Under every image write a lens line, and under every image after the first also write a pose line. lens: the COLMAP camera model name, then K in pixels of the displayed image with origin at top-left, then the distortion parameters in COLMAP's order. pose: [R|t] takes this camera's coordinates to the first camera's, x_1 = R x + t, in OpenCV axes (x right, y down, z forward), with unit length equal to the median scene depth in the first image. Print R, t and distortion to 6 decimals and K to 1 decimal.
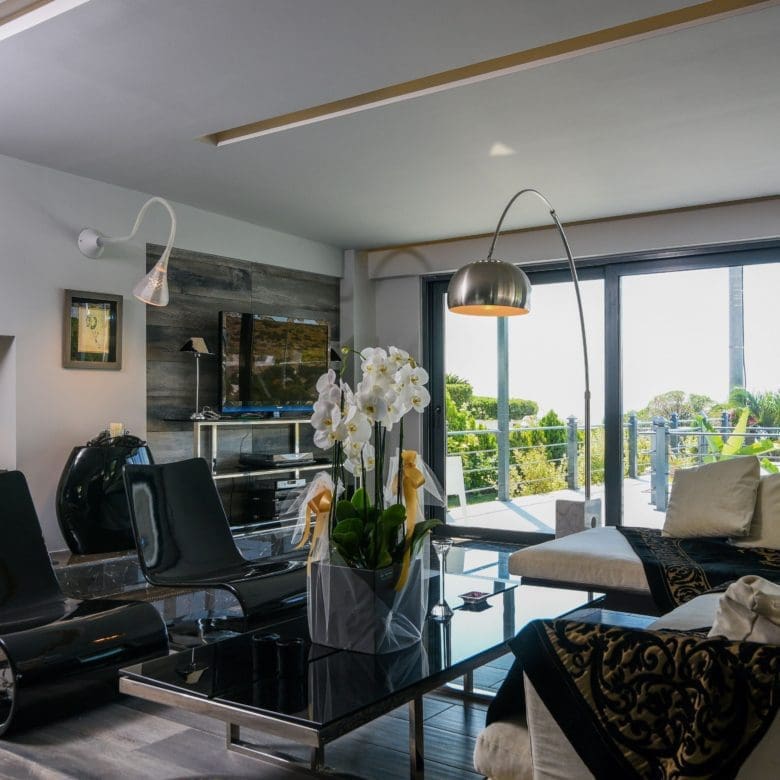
lens RADIAL K [[884.6, 0, 391.5], [0, 884.6, 388.9], [0, 0, 1]] dist [0.008719, 0.000000]
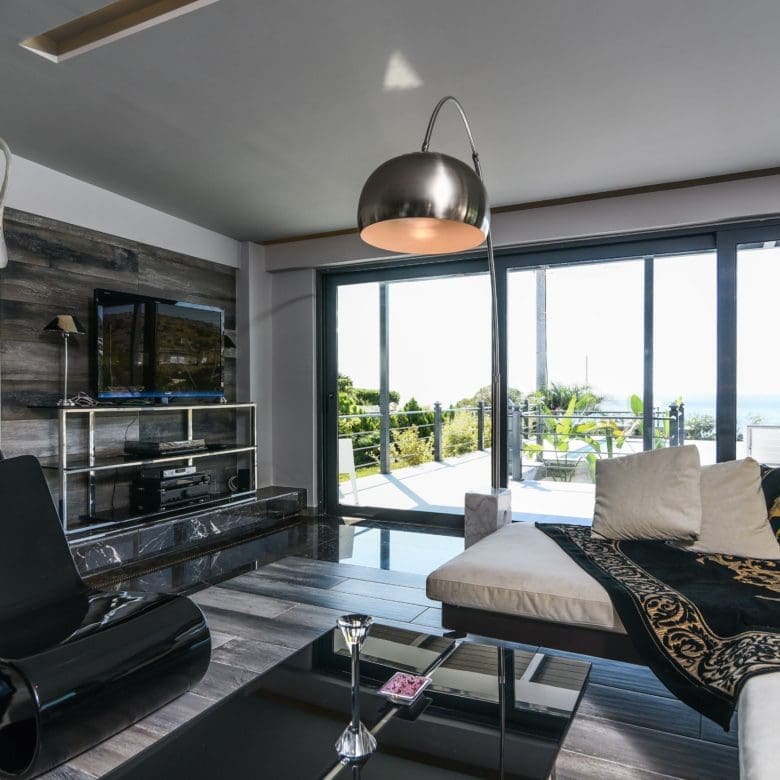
lens RADIAL K [[619.6, 0, 393.7], [0, 619.6, 393.3], [0, 0, 1]] dist [0.005976, -0.005564]
pose [[0.987464, -0.000835, 0.157843, 0.010286], [-0.001478, 0.999893, 0.014535, 0.010723], [-0.157839, -0.014586, 0.987357, 0.290041]]
